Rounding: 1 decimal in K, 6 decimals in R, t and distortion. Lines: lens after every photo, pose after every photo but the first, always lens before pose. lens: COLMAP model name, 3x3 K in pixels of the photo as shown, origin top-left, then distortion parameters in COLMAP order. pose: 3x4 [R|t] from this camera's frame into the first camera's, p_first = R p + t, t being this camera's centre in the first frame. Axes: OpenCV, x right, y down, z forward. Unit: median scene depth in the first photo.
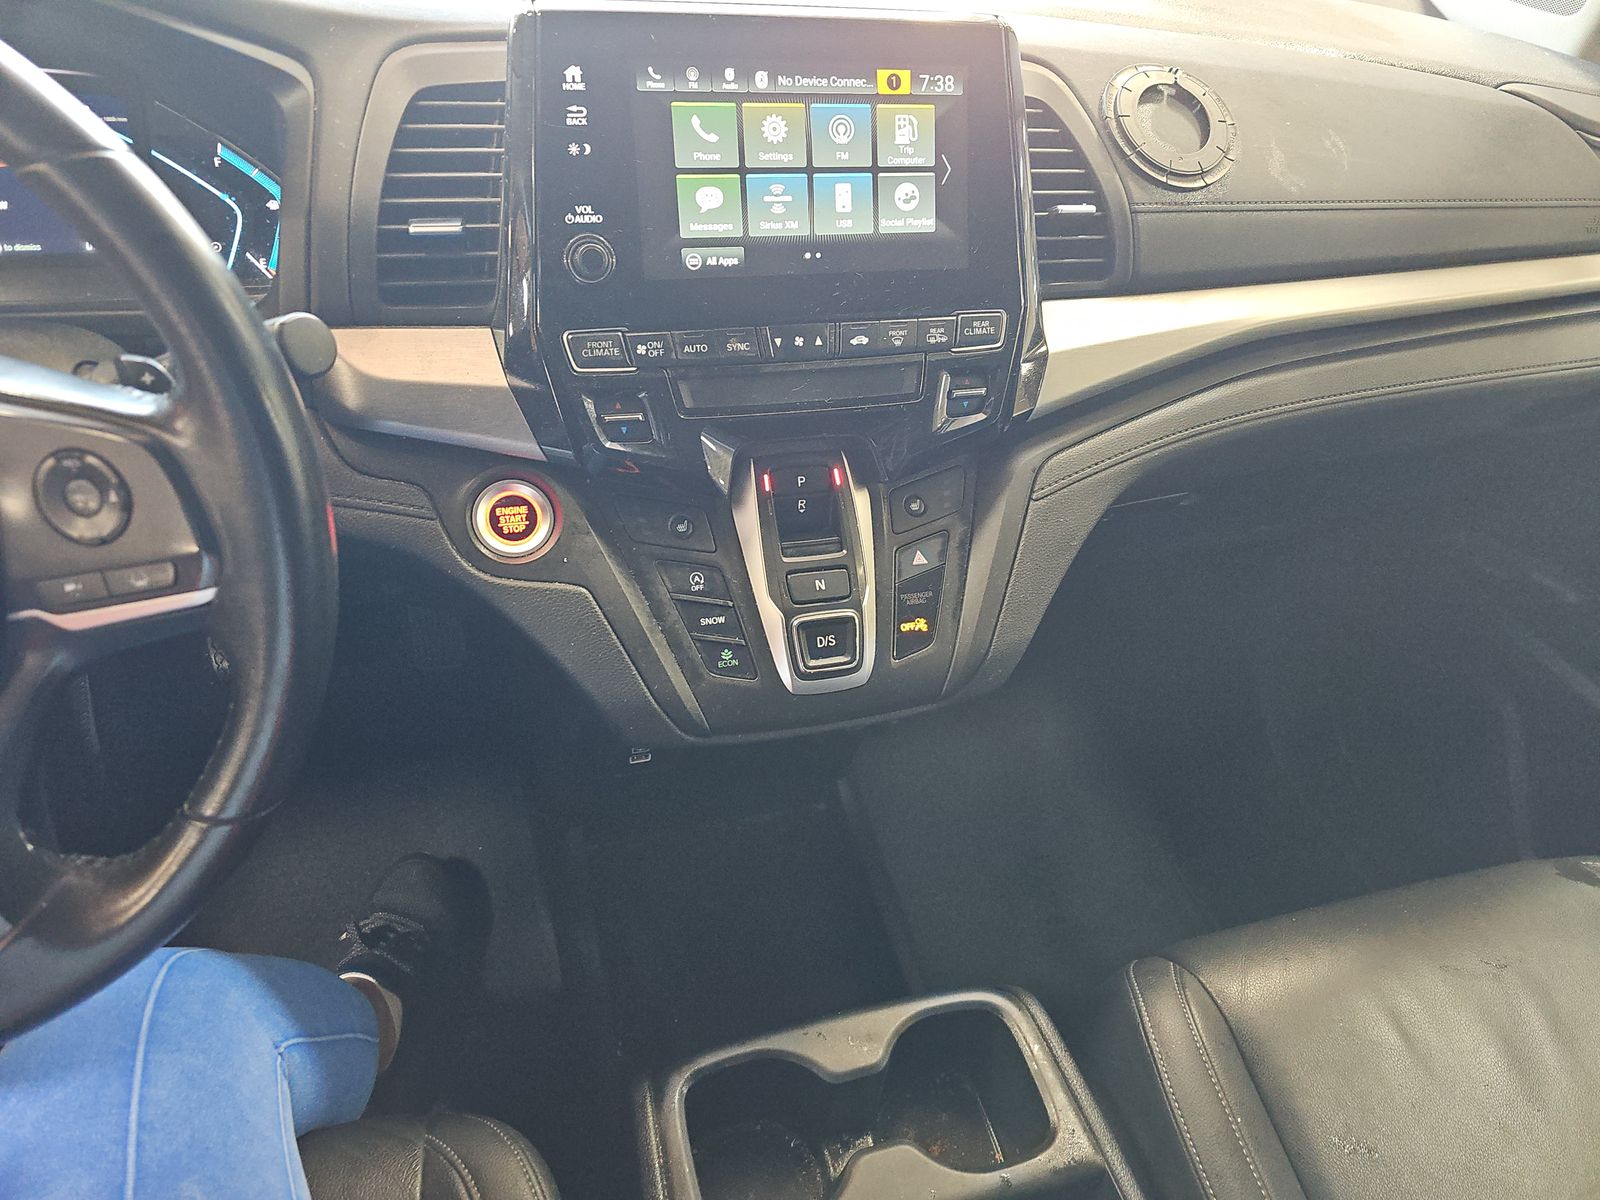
lens RADIAL K [[1073.8, 0, 798.6], [0, 1073.8, 593.5], [0, 0, 1]] dist [0.027723, -0.001724]
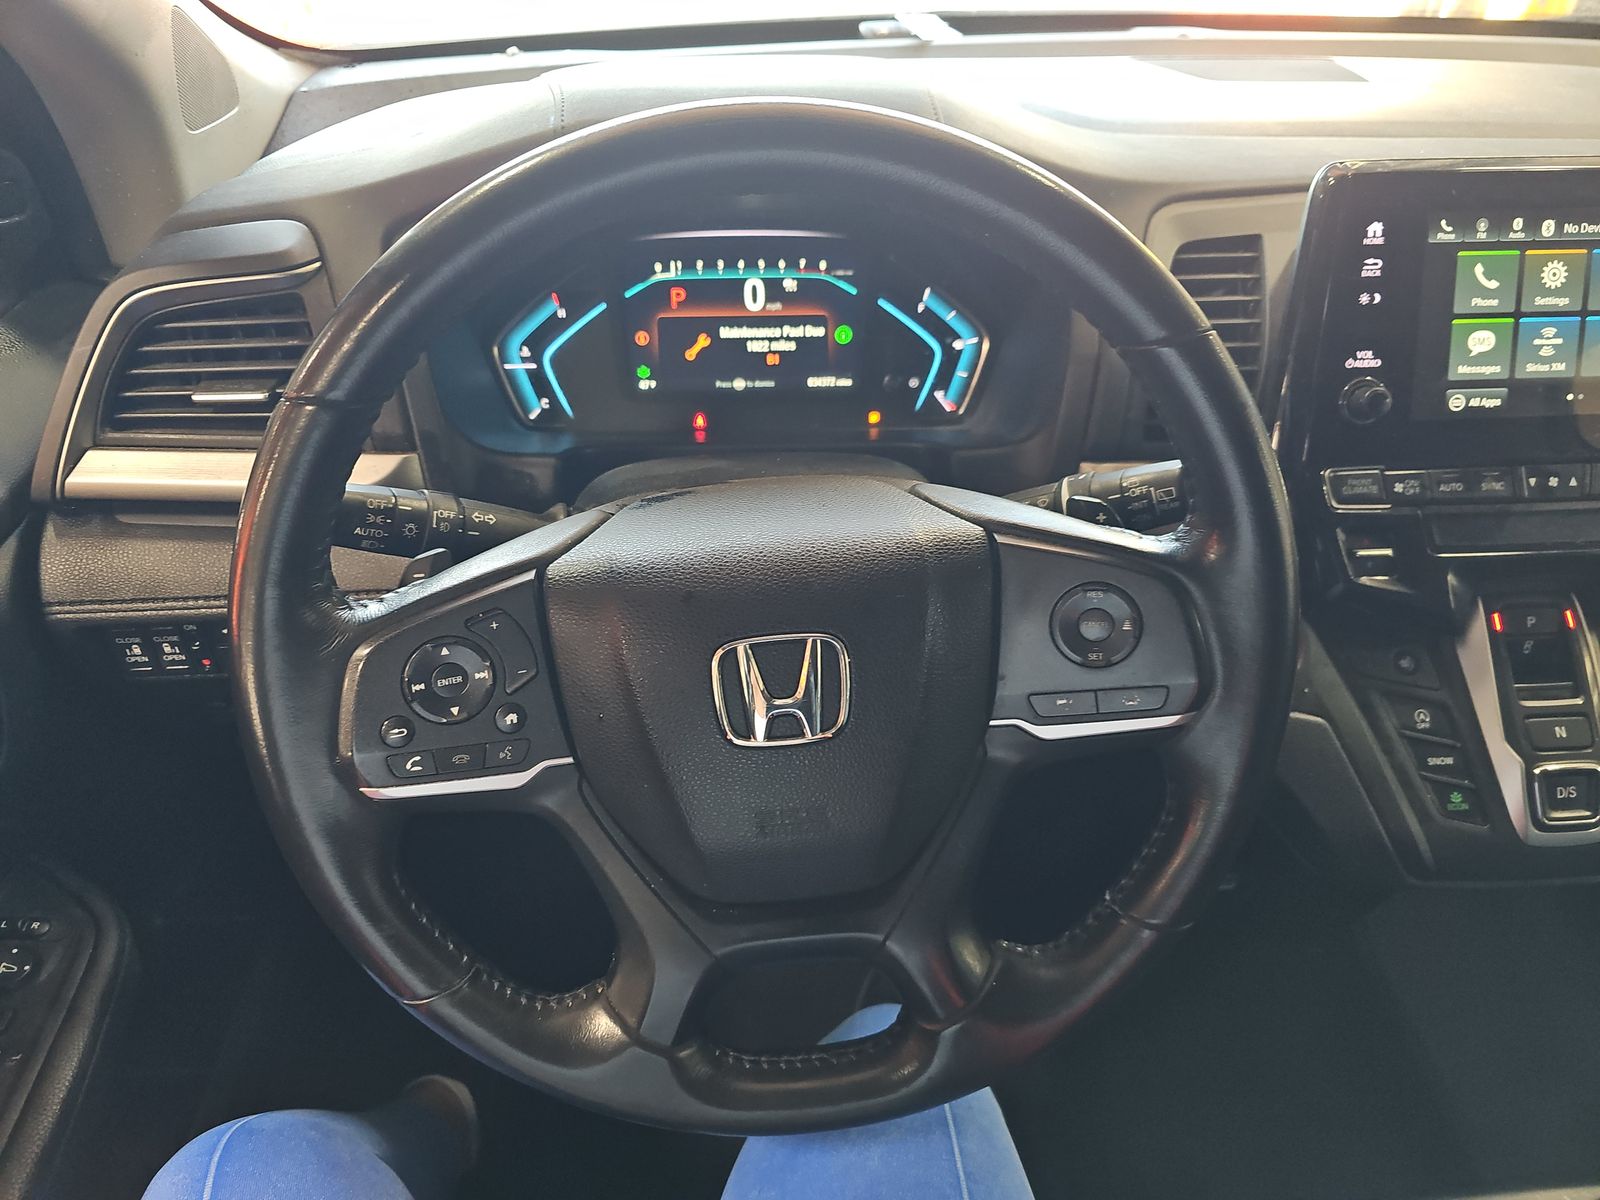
lens RADIAL K [[1073.8, 0, 767.9], [0, 1073.8, 589.5], [0, 0, 1]] dist [0.027723, -0.001724]
pose [[0.980867, 0.049023, -0.188407, -0.528465], [-0.066031, 0.994184, -0.085081, -0.005399], [0.183140, 0.095894, 0.978399, -0.095288]]
